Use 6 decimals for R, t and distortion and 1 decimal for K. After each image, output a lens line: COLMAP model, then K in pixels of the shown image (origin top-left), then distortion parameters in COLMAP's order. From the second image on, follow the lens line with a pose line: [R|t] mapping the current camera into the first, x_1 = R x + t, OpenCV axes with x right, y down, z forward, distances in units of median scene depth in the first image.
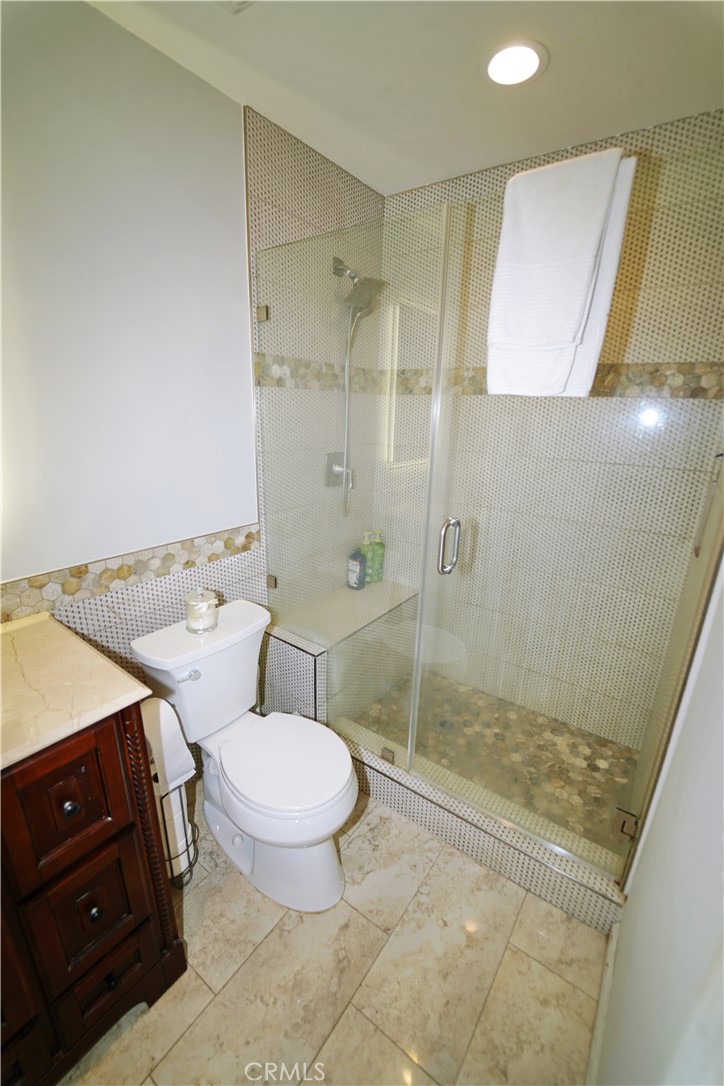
lens RADIAL K [[447.1, 0, 359.6], [0, 447.1, 541.6], [0, 0, 1]] dist [-0.024456, 0.001163]
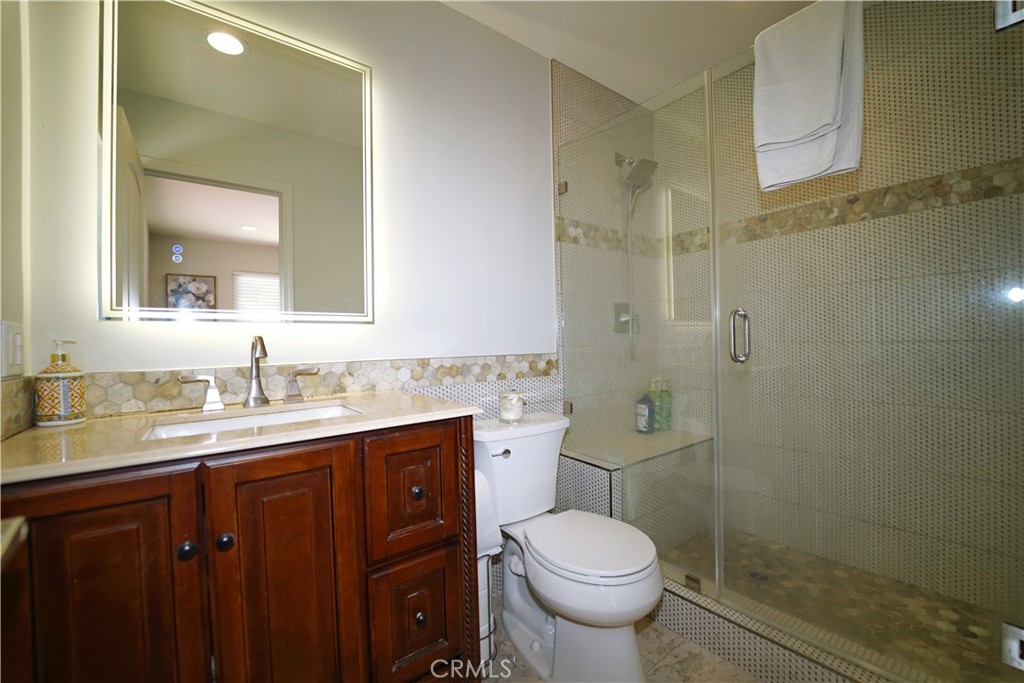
lens RADIAL K [[421.6, 0, 514.1], [0, 421.6, 346.4], [0, 0, 1]] dist [-0.024456, 0.001163]
pose [[0.961543, -0.044787, -0.270978, -0.036419], [-0.034806, 0.958791, -0.281972, 0.256458], [0.272440, 0.280559, 0.920360, -0.044004]]
